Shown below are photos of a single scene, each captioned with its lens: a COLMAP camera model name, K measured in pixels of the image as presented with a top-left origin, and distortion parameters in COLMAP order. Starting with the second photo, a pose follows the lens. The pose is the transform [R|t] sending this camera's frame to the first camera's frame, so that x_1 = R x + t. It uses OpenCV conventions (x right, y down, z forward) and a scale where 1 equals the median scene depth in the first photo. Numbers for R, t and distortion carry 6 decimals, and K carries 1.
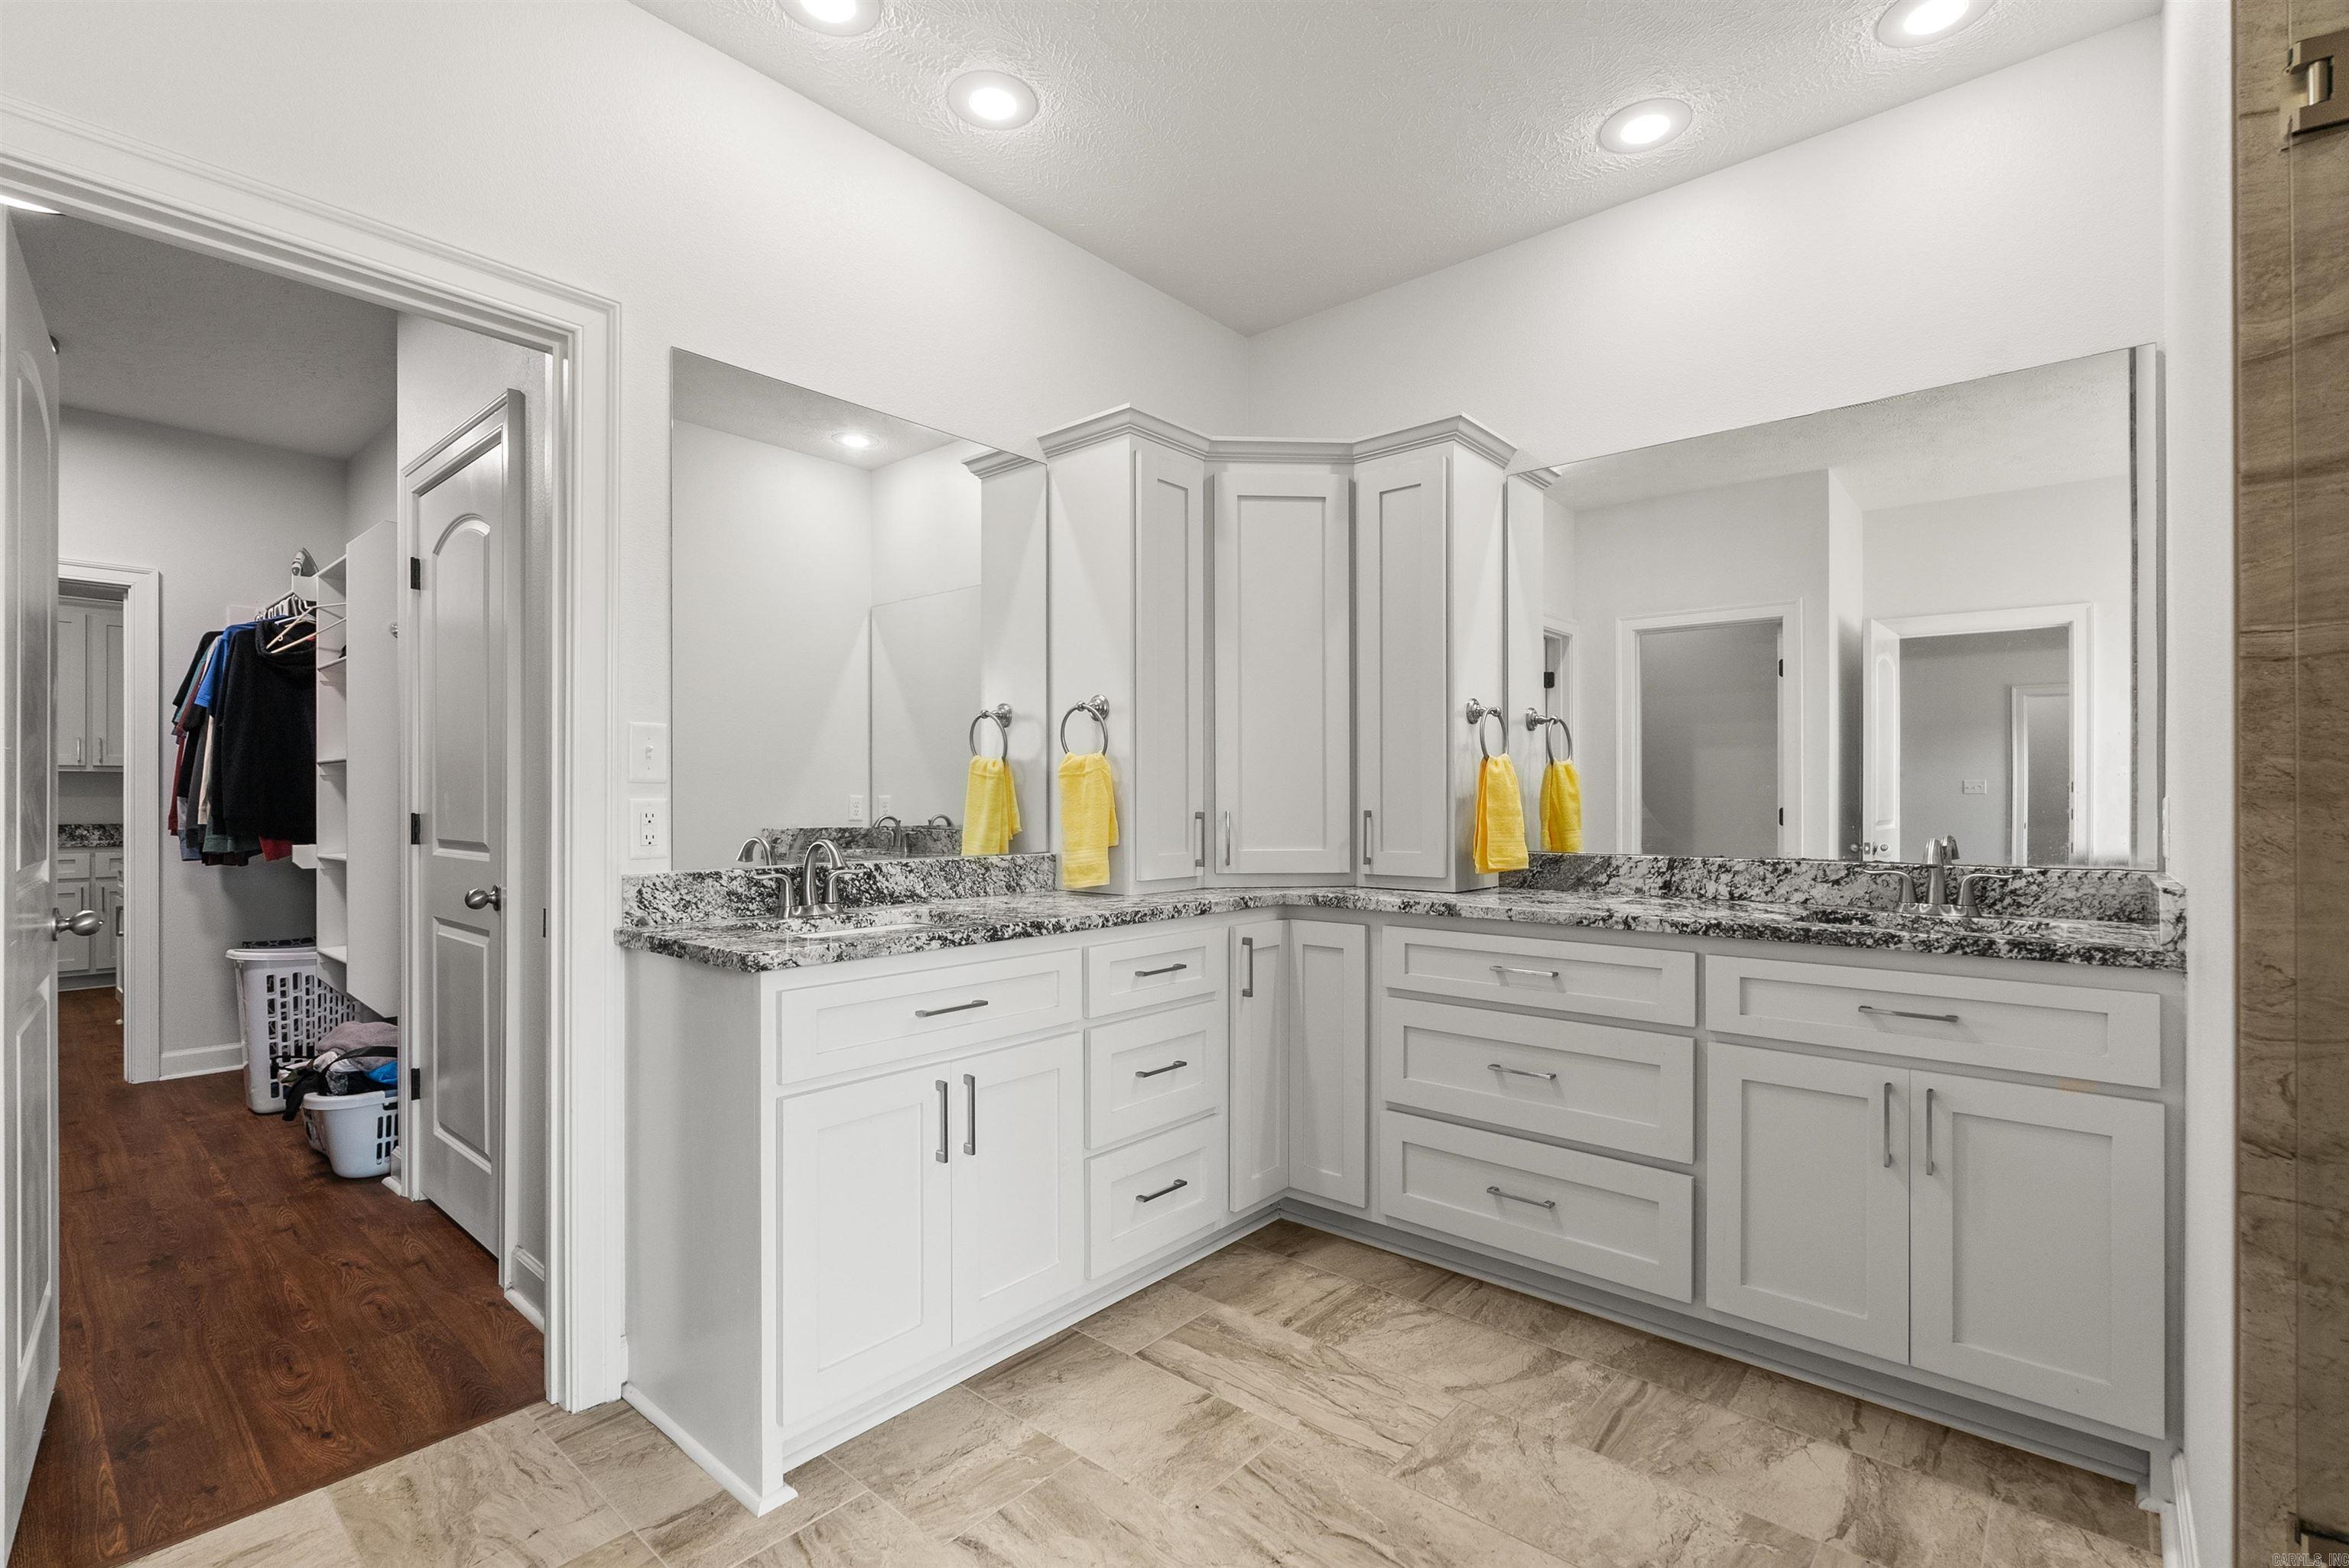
lens RADIAL K [[1062.4, 0, 1177.8], [0, 1062.4, 798.3], [0, 0, 1]] dist [-0.002884, 0.000423]
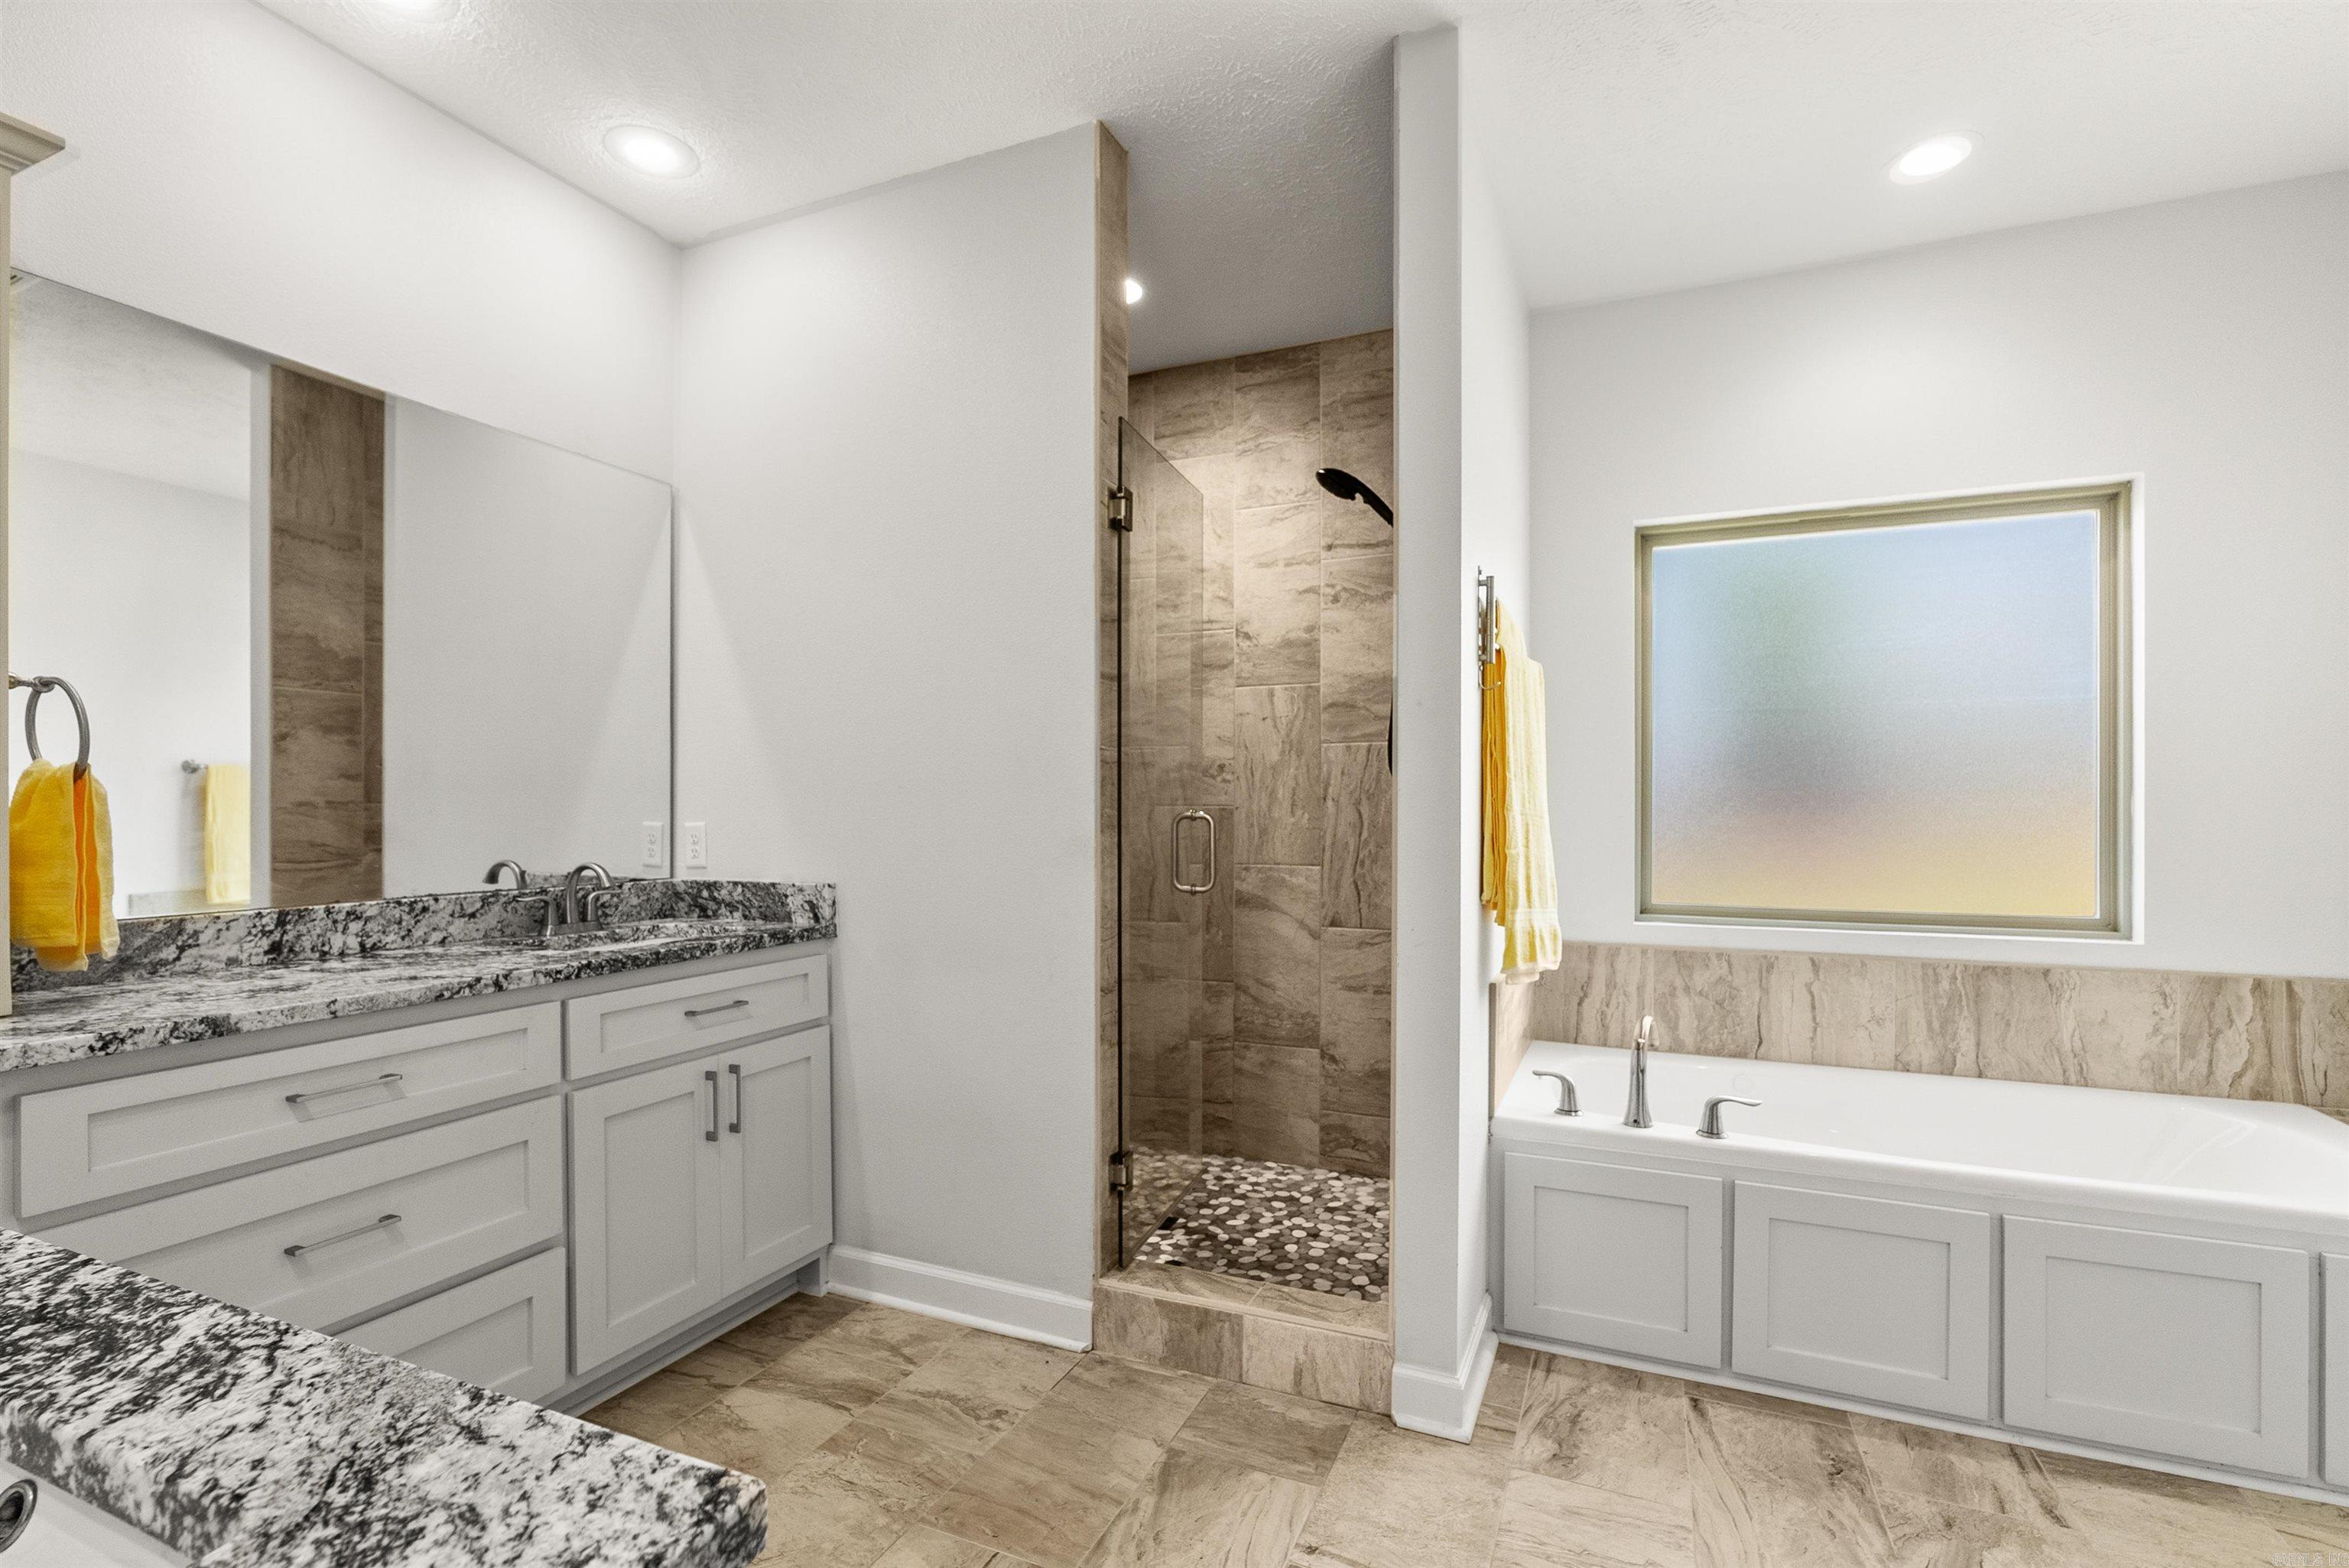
lens RADIAL K [[1062.4, 0, 1177.8], [0, 1062.4, 798.3], [0, 0, 1]] dist [-0.002884, 0.000423]
pose [[-0.300055, 0.007811, 0.953890, -0.488179], [-0.000934, 0.999964, -0.008482, -0.019078], [-0.953921, -0.003436, -0.300037, 0.685581]]
